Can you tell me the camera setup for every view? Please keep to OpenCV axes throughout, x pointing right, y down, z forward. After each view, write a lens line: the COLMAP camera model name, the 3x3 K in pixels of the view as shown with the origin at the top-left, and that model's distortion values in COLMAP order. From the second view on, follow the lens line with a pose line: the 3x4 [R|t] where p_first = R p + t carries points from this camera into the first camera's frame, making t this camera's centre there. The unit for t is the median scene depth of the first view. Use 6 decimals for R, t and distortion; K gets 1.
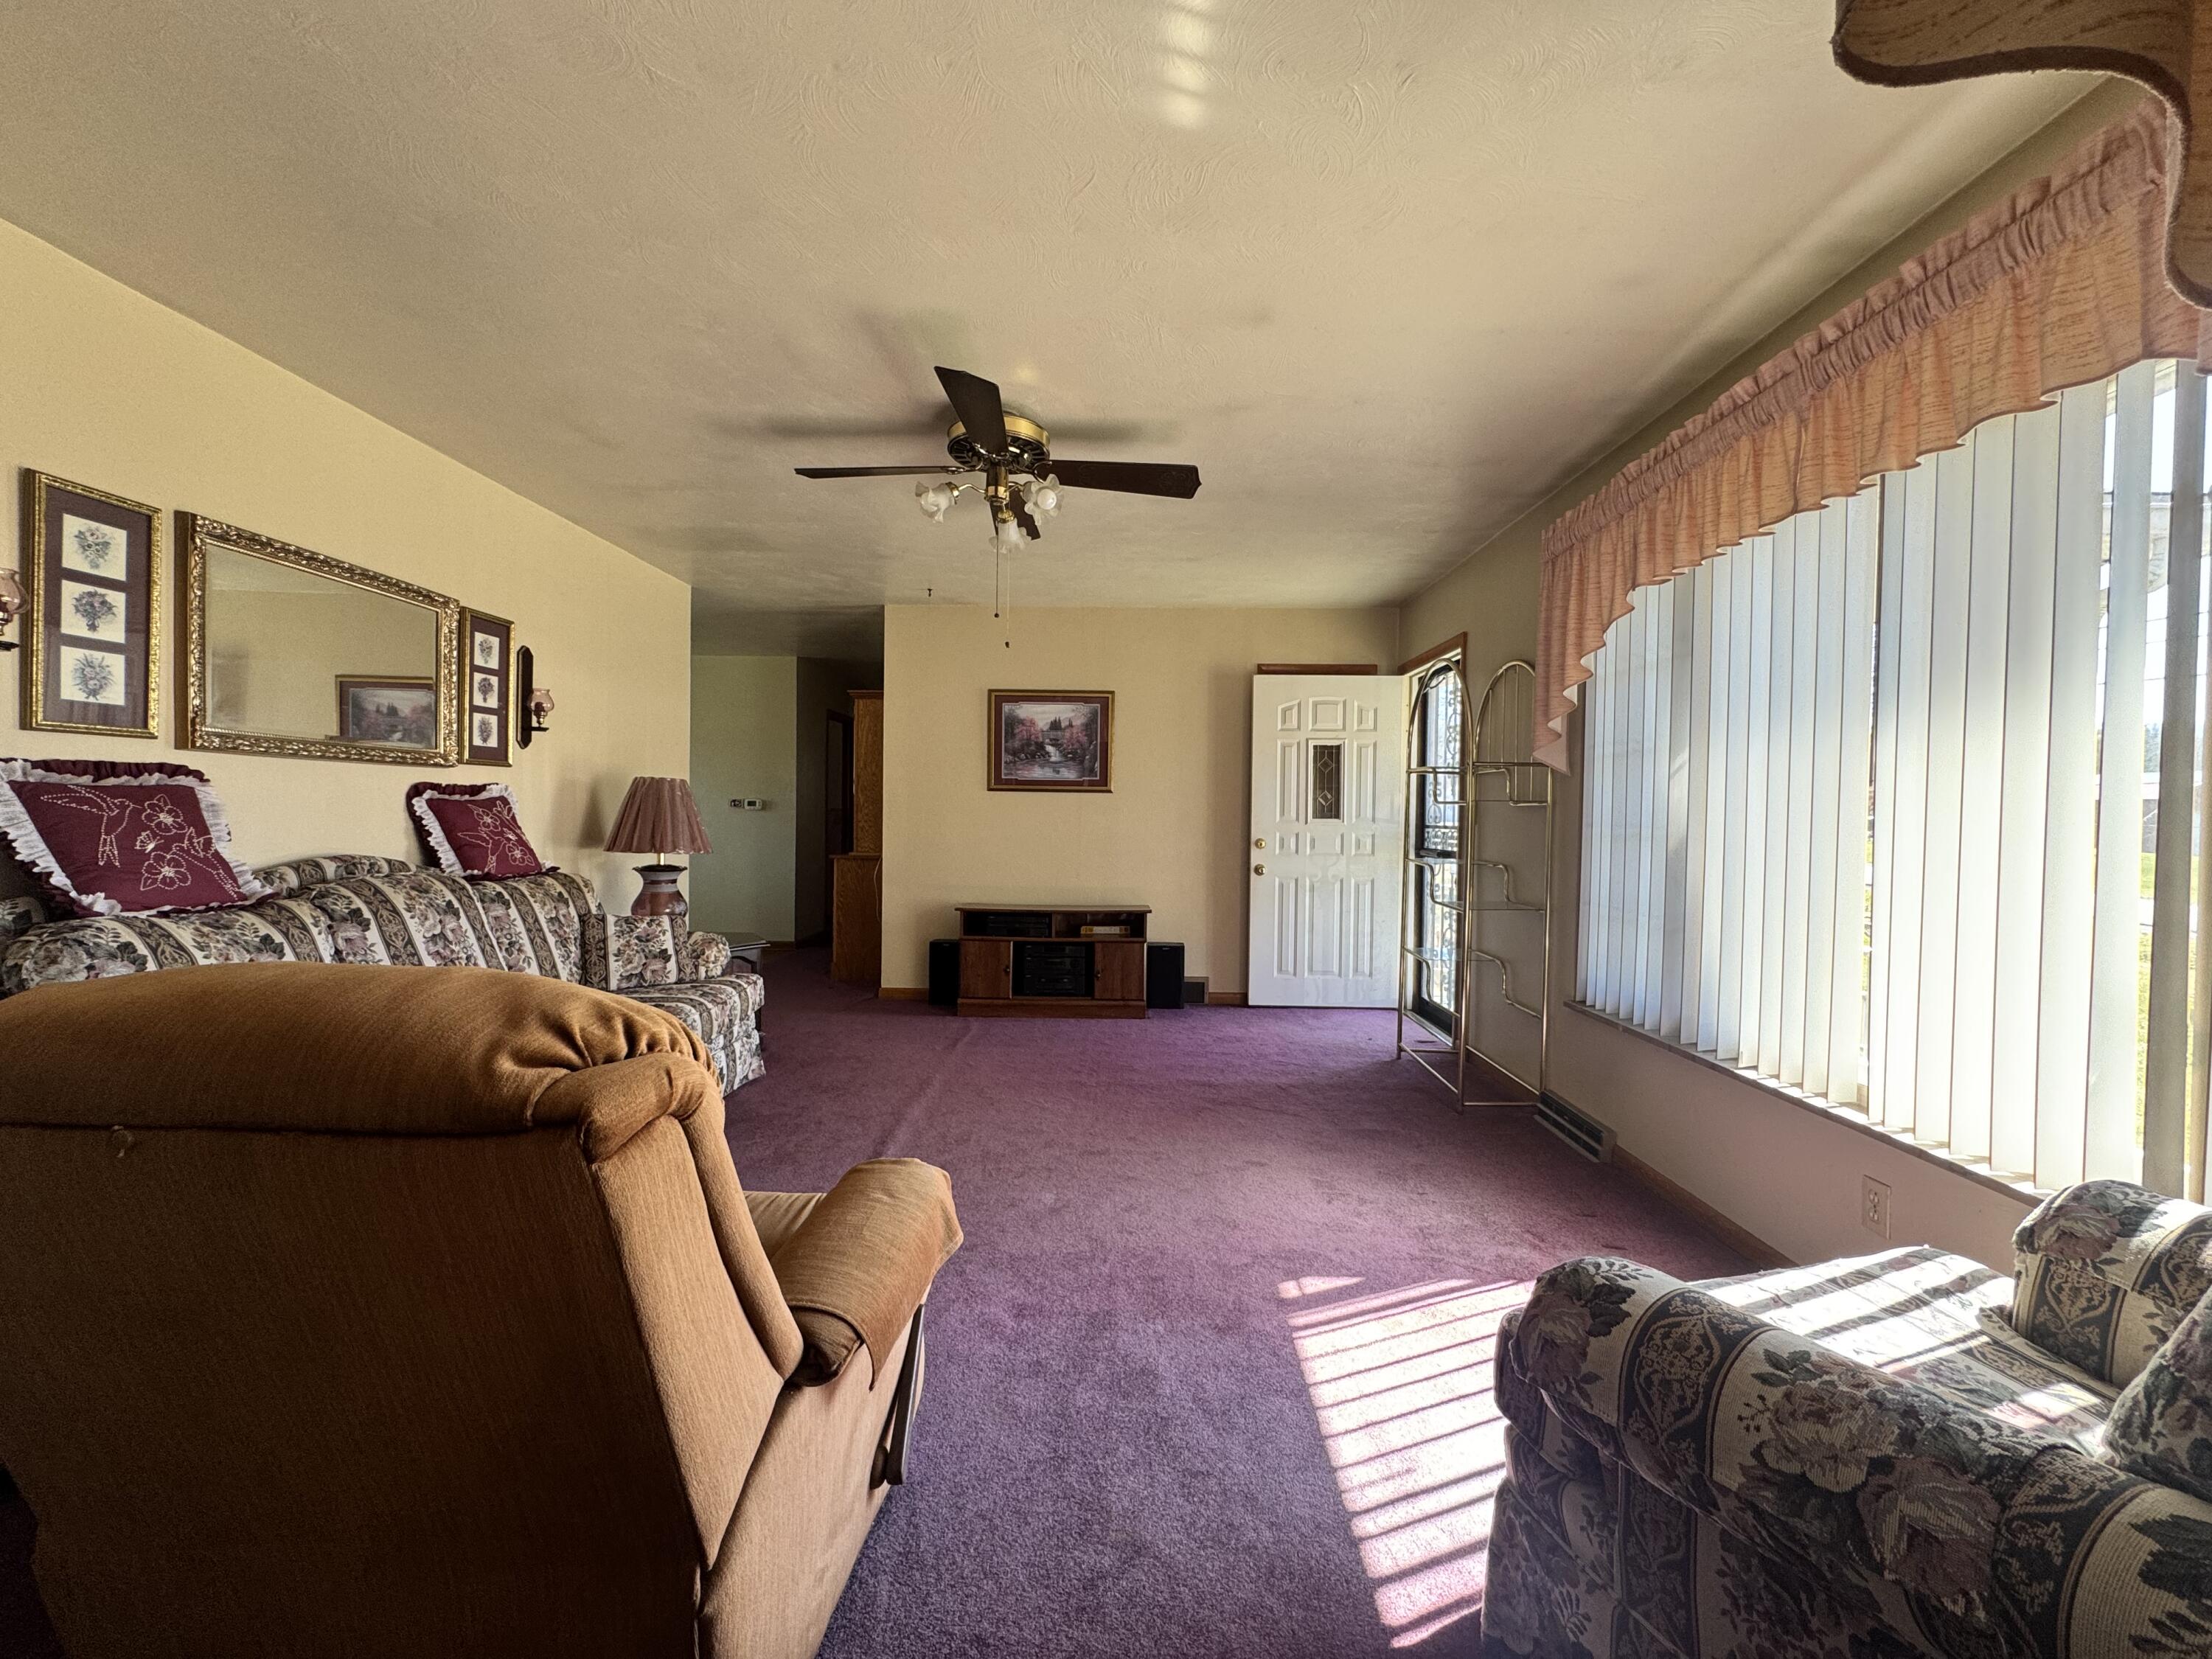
lens RADIAL K [[890.1, 0, 1106.0], [0, 890.1, 829.5], [0, 0, 1]] dist [-0.000744, 0.000036]
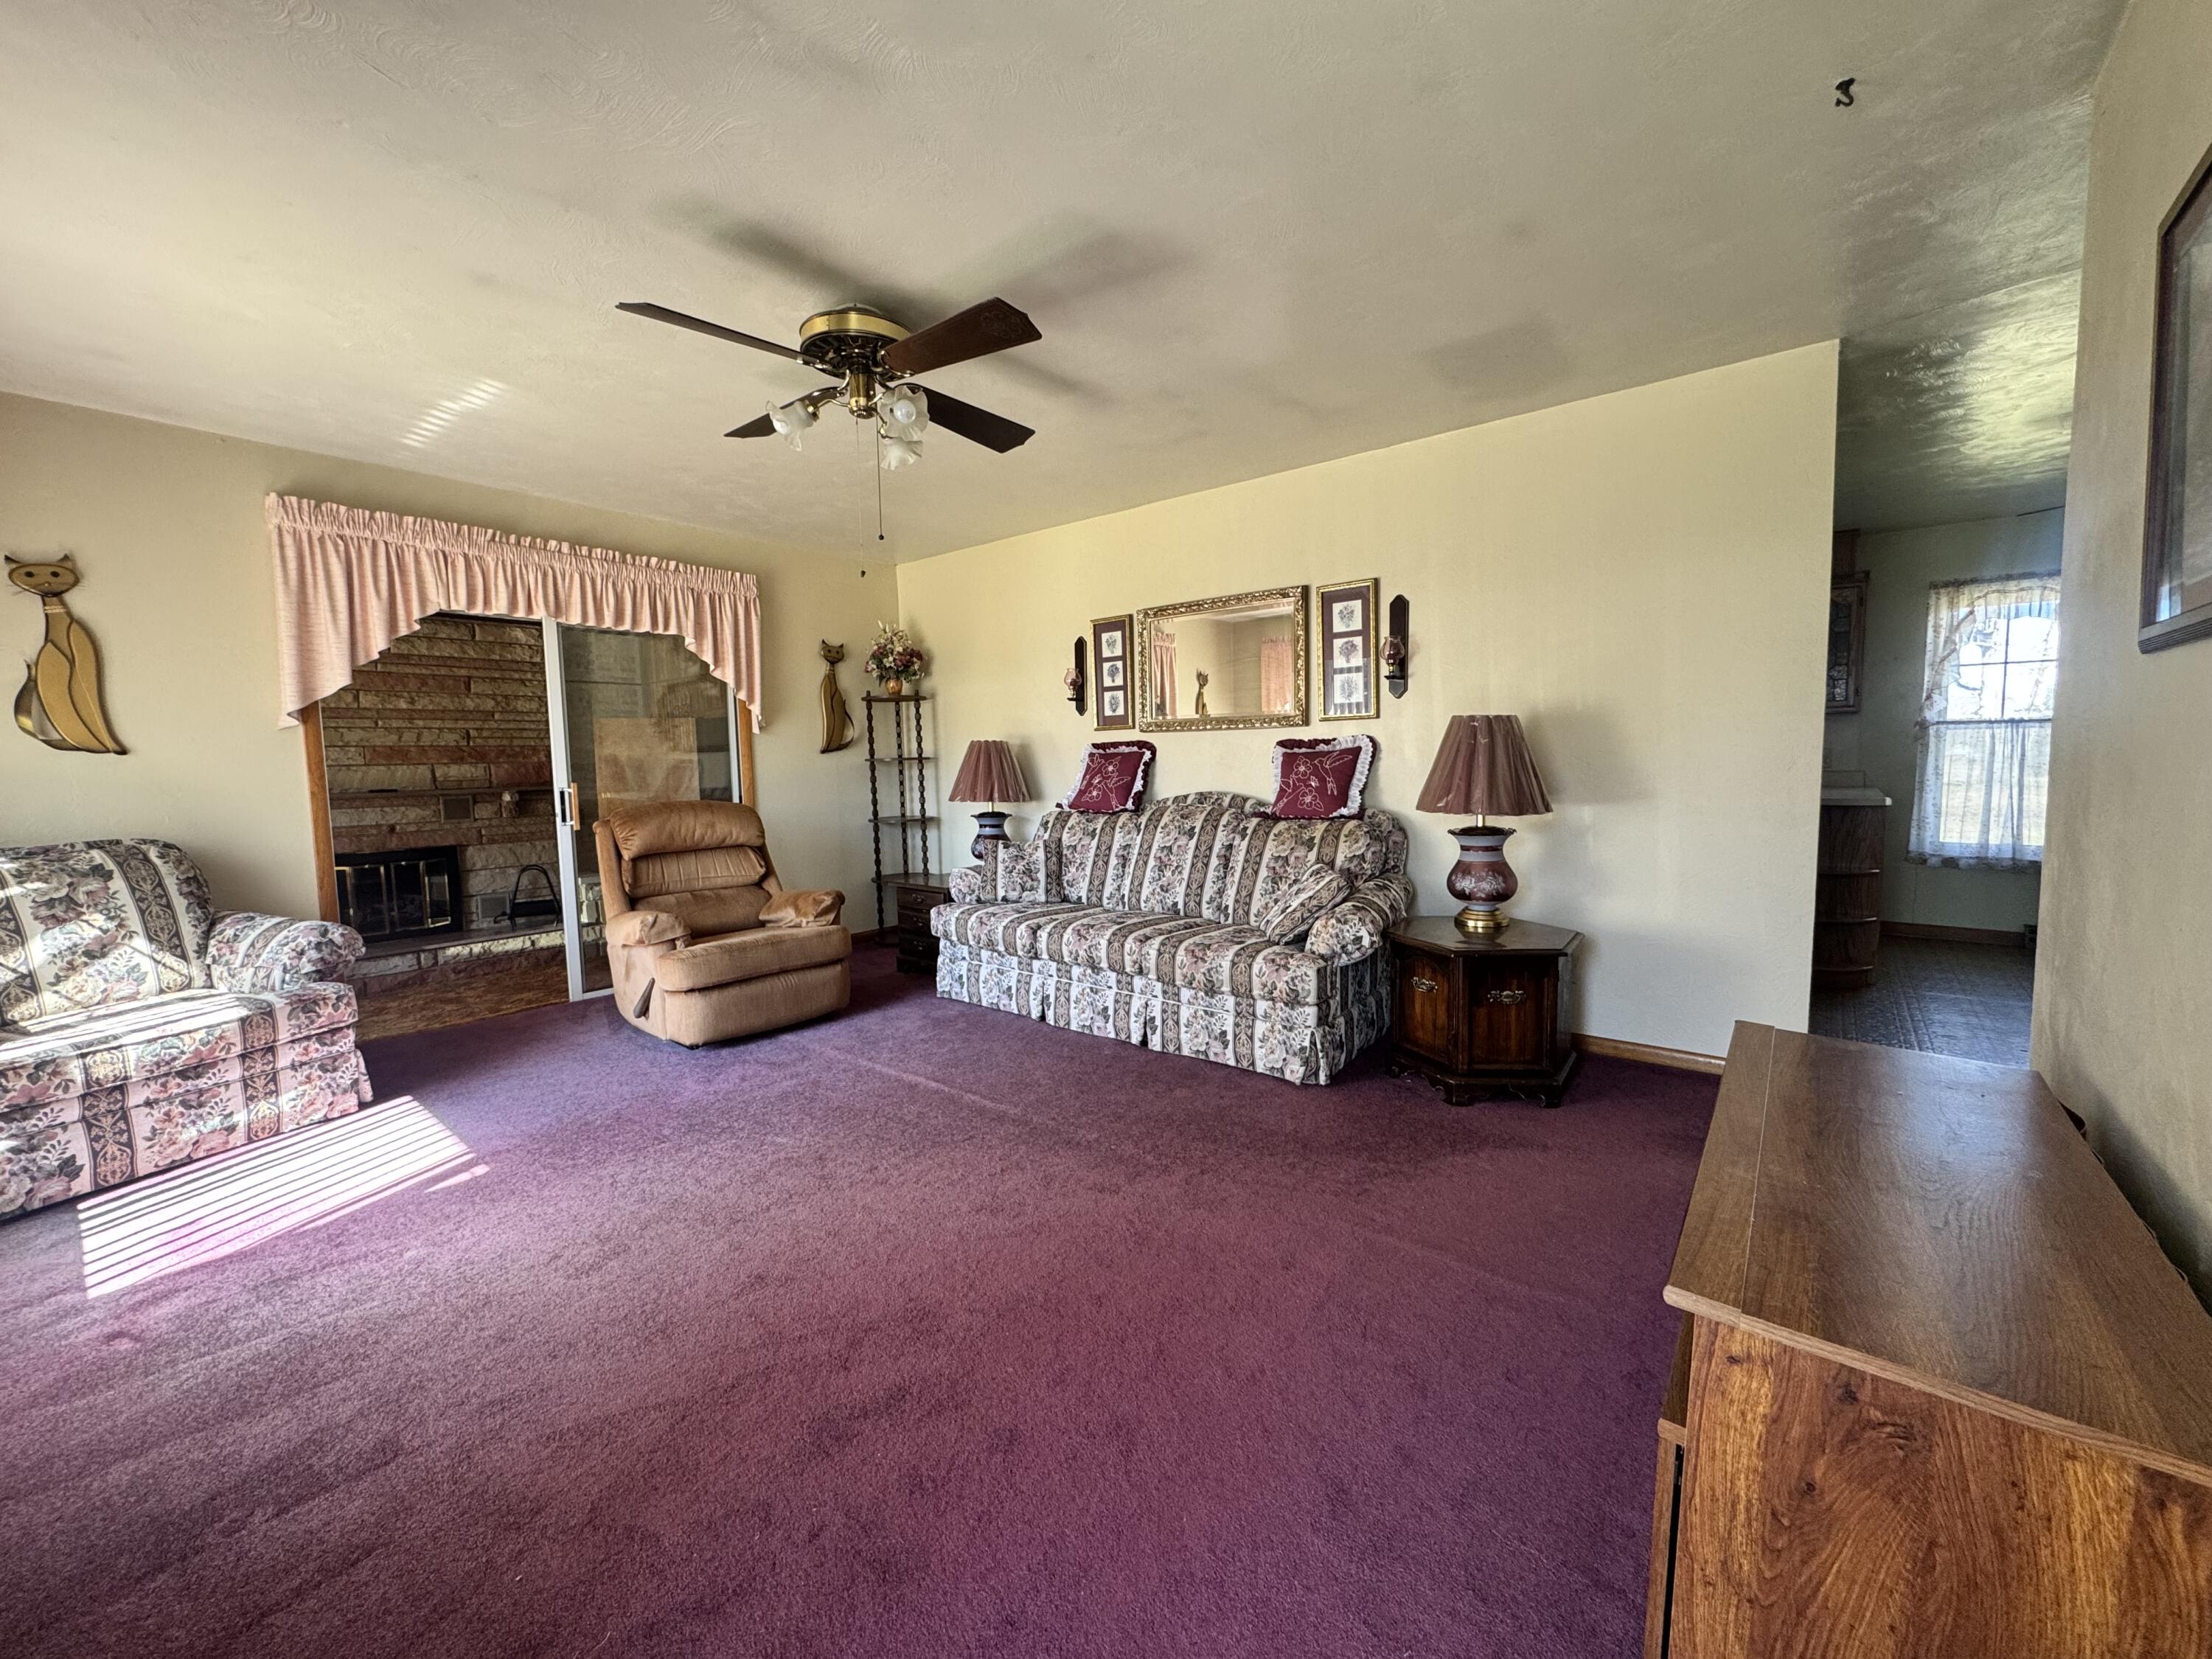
lens RADIAL K [[890.1, 0, 1106.0], [0, 890.1, 829.5], [0, 0, 1]] dist [-0.000744, 0.000036]
pose [[-0.605327, 0.057617, -0.793888, 0.497921], [-0.004099, 0.997138, 0.075494, -0.024667], [0.795966, 0.048952, -0.603359, 1.890500]]
